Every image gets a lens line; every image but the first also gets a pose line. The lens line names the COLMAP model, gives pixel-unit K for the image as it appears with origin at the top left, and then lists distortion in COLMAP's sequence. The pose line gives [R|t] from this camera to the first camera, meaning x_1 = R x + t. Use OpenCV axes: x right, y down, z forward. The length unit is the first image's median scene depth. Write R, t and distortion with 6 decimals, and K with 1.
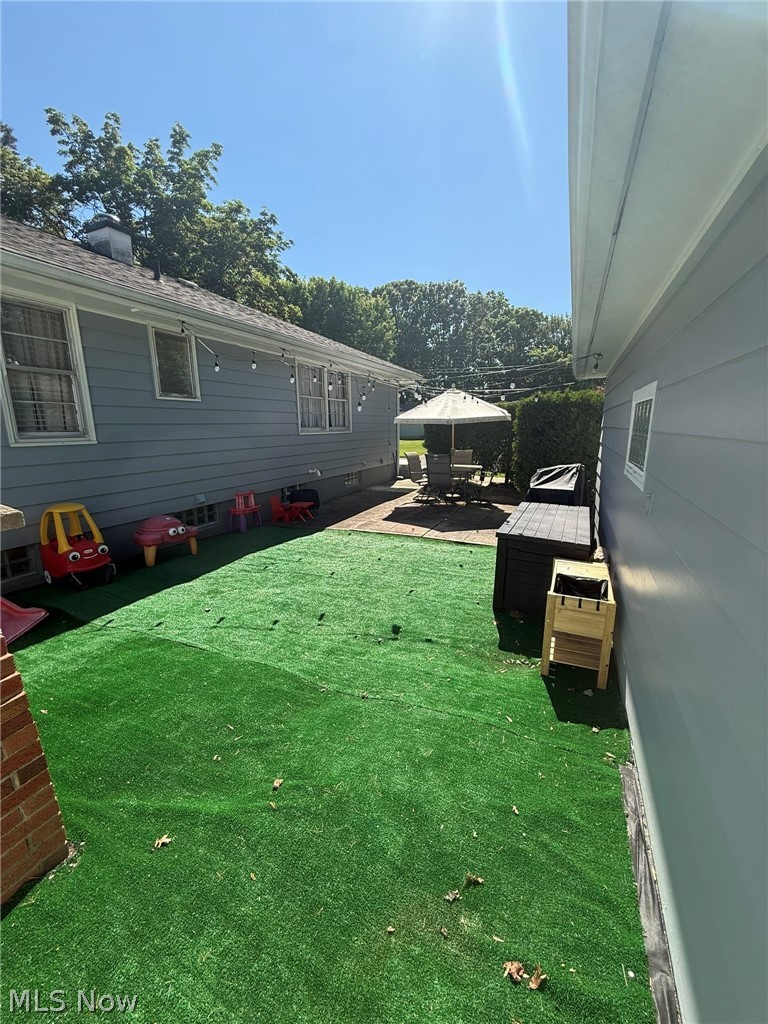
lens RADIAL K [[408.1, 0, 385.5], [0, 408.1, 512.6], [0, 0, 1]] dist [0.002589, -0.000056]
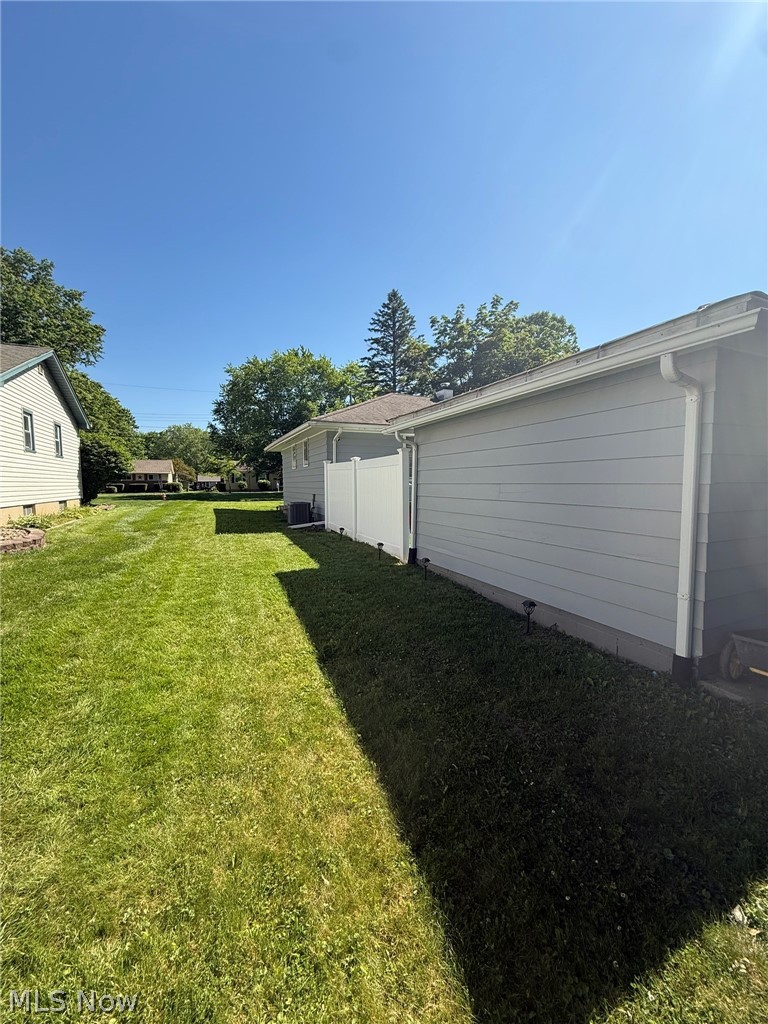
lens RADIAL K [[408.1, 0, 383.9], [0, 408.1, 510.2], [0, 0, 1]] dist [0.002589, -0.000056]
pose [[0.744629, 0.045822, -0.665904, 0.299719], [-0.130318, 0.988422, -0.077710, 0.084414], [0.654633, 0.144645, 0.741979, -0.396751]]
